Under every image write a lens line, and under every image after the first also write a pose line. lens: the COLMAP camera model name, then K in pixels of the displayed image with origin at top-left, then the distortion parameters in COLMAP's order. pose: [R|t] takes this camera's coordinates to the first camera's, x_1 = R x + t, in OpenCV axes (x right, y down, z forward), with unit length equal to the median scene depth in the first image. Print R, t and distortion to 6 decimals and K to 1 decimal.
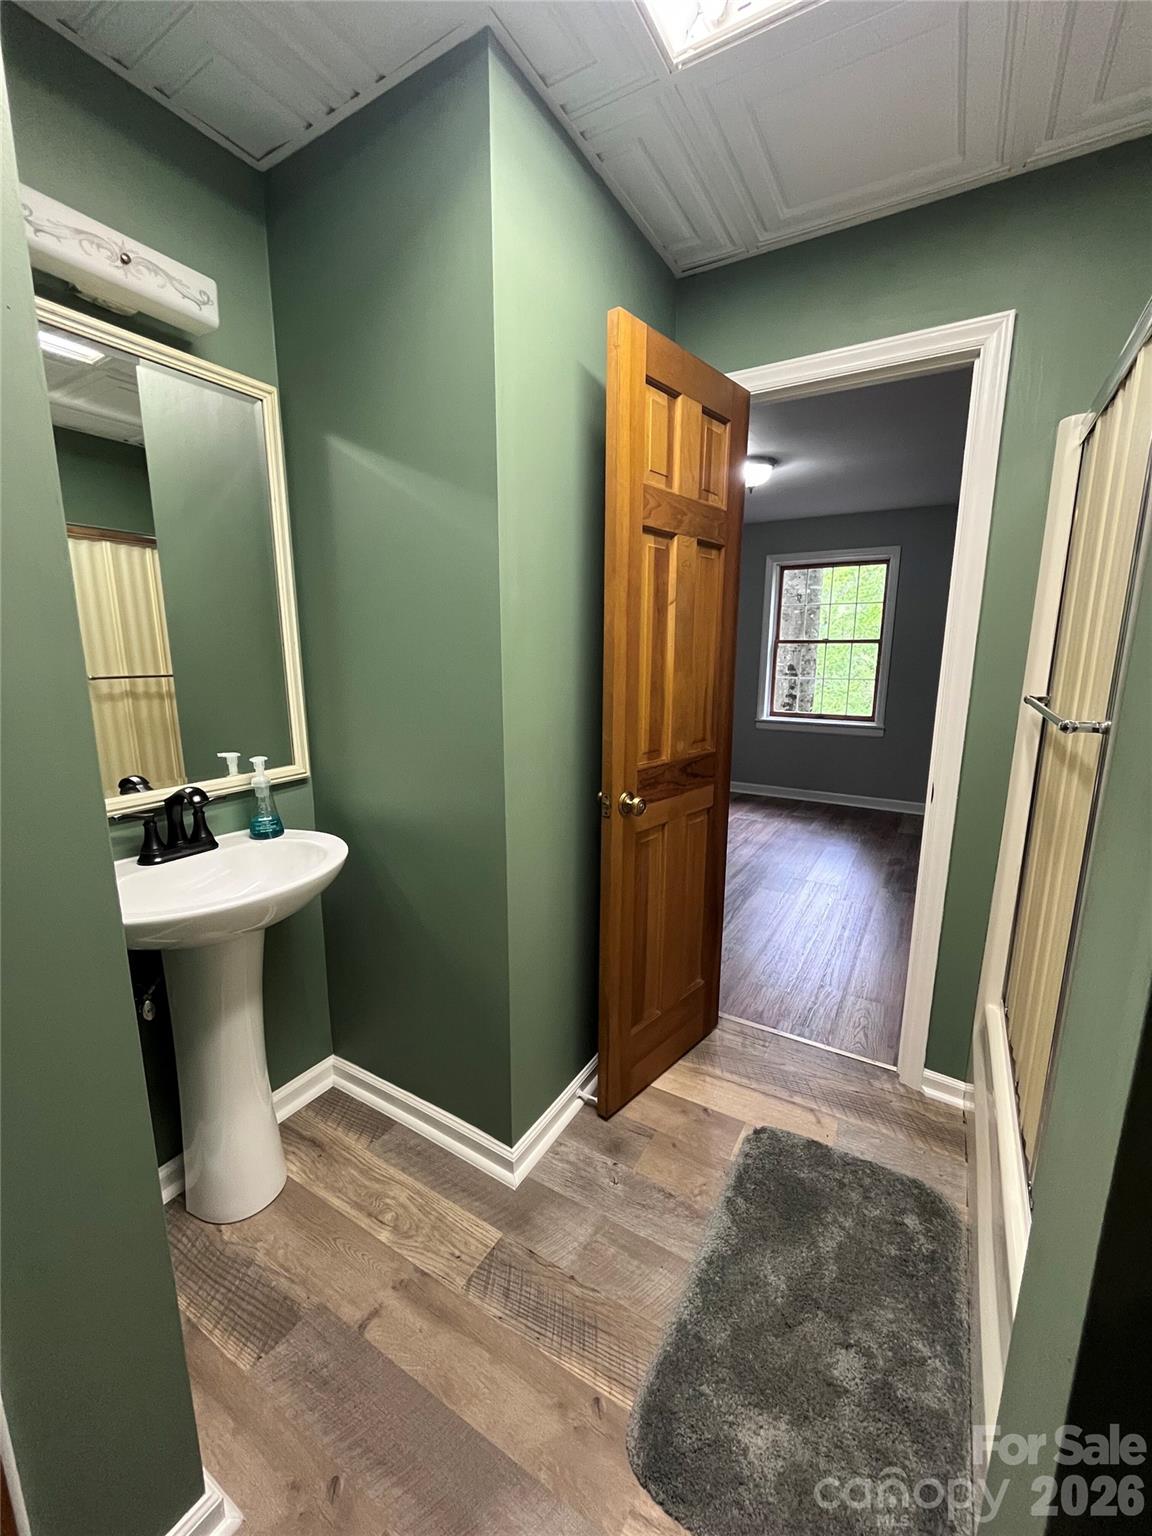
lens RADIAL K [[617.9, 0, 579.9], [0, 617.9, 769.4], [0, 0, 1]] dist [-0.004571, -0.000459]
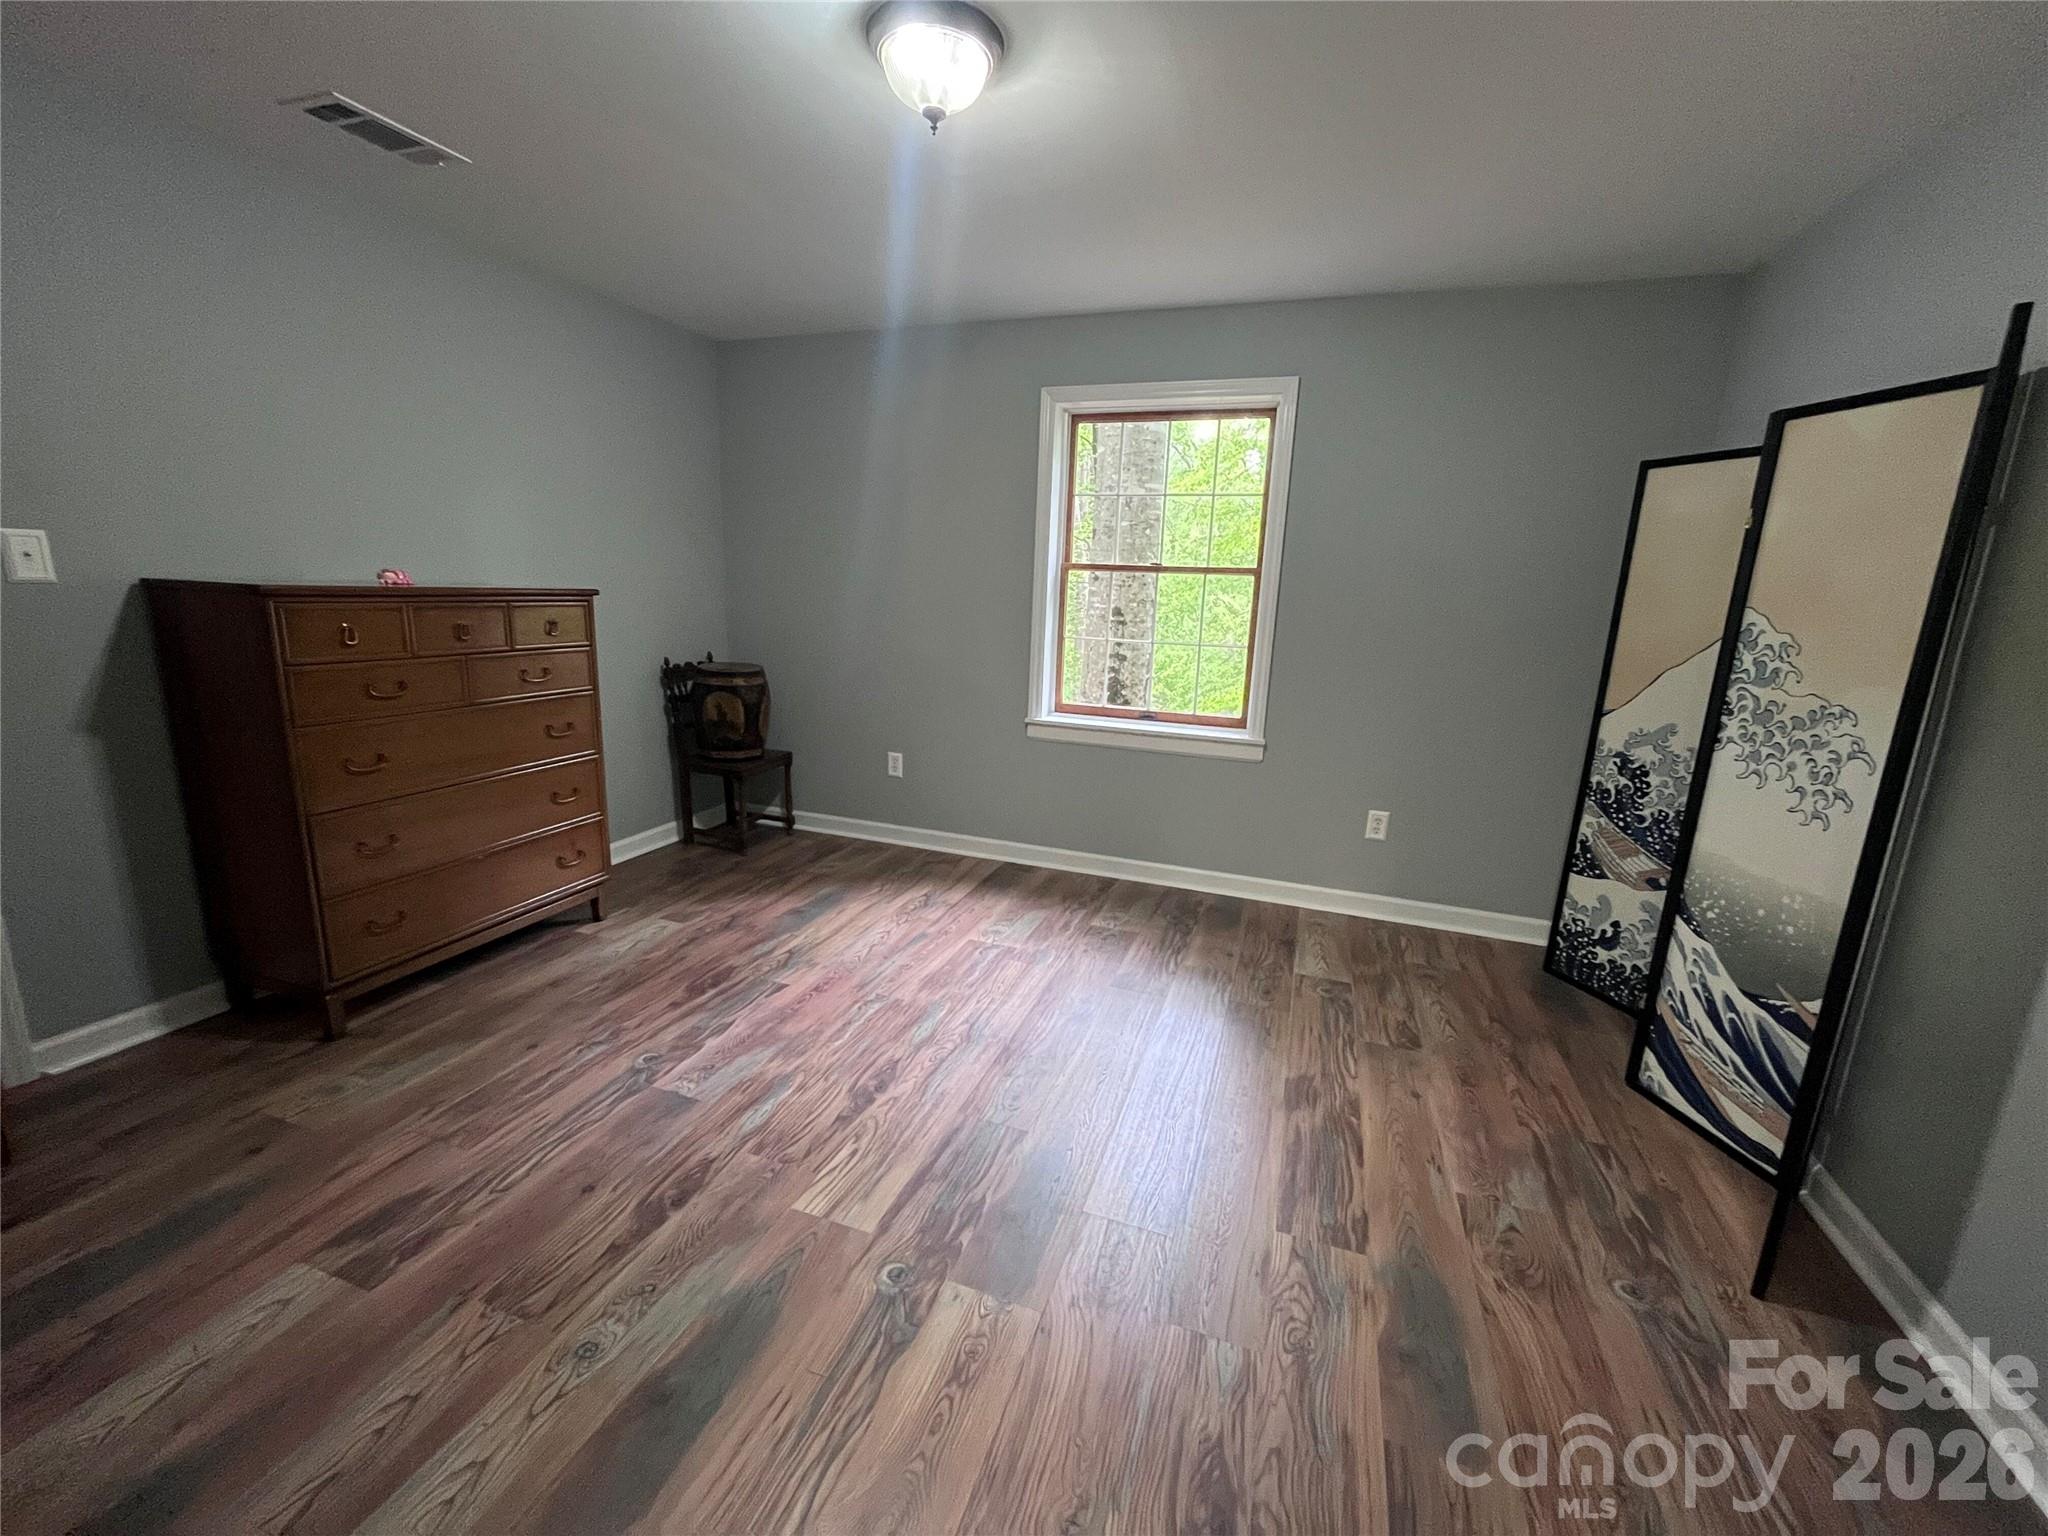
lens RADIAL K [[823.8, 0, 1026.4], [0, 823.8, 763.0], [0, 0, 1]] dist [-0.004571, -0.000459]
pose [[0.980409, -0.012010, 0.196606, 0.163362], [0.006102, 0.999512, 0.030628, -0.071650], [-0.196878, -0.028828, 0.980004, 0.365170]]
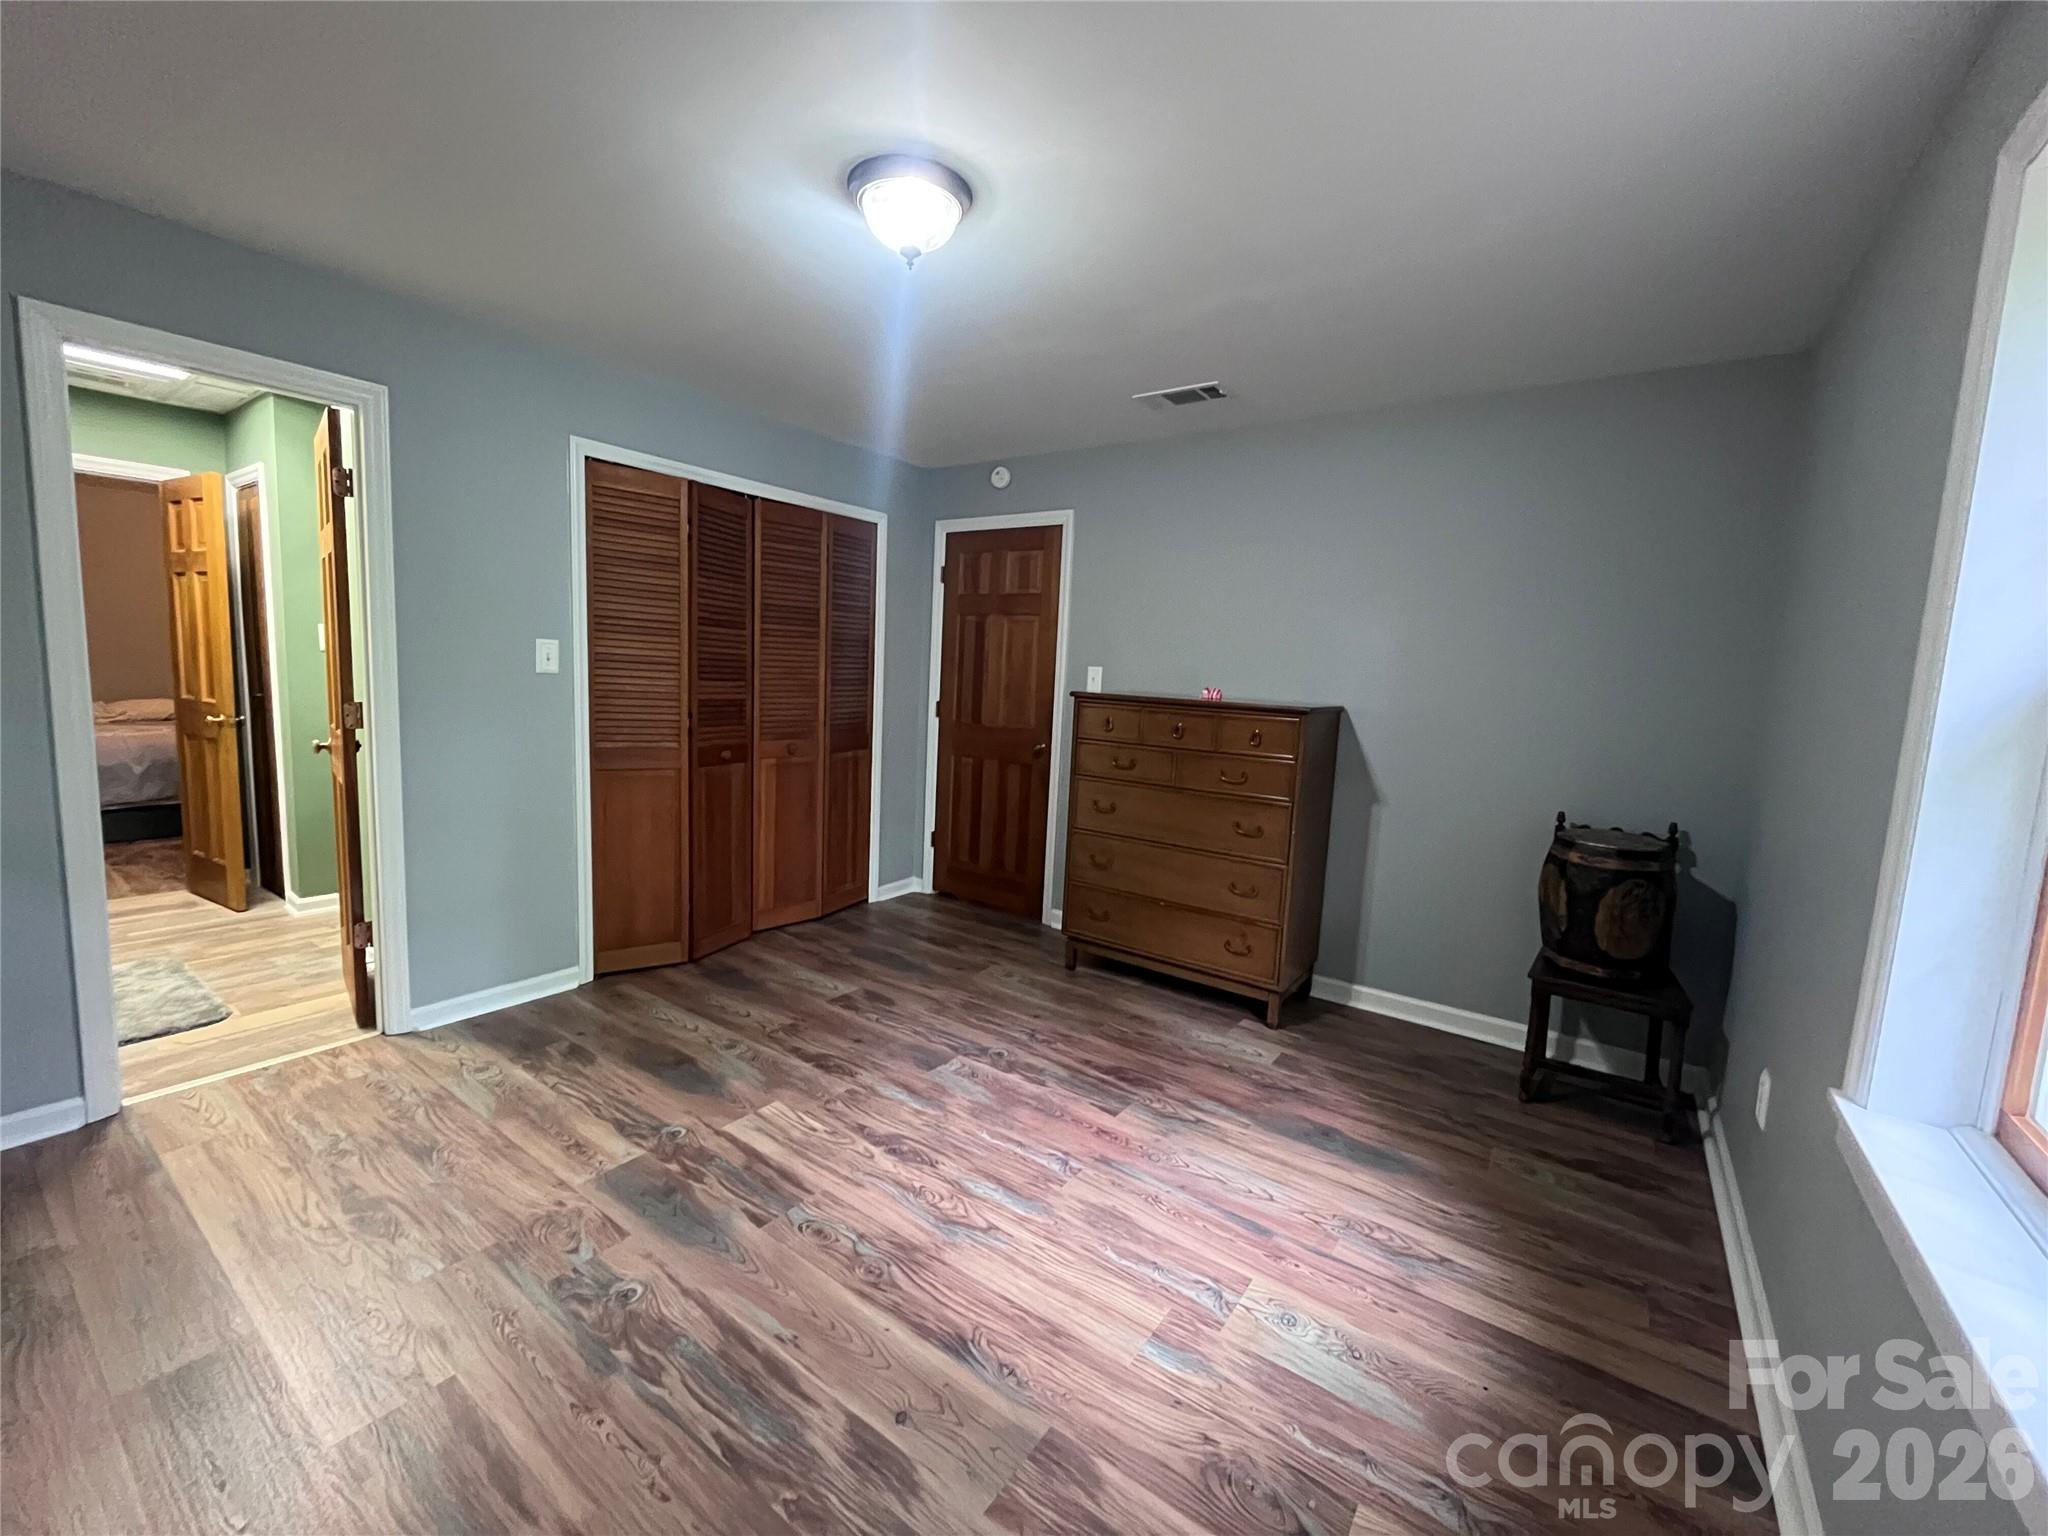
lens RADIAL K [[823.8, 0, 1033.4], [0, 823.8, 765.3], [0, 0, 1]] dist [-0.004571, -0.000459]
pose [[-0.072756, 0.106232, -0.991676, 0.571555], [-0.233792, 0.964790, 0.120504, -0.160058], [0.969561, 0.240613, -0.045358, 0.822780]]
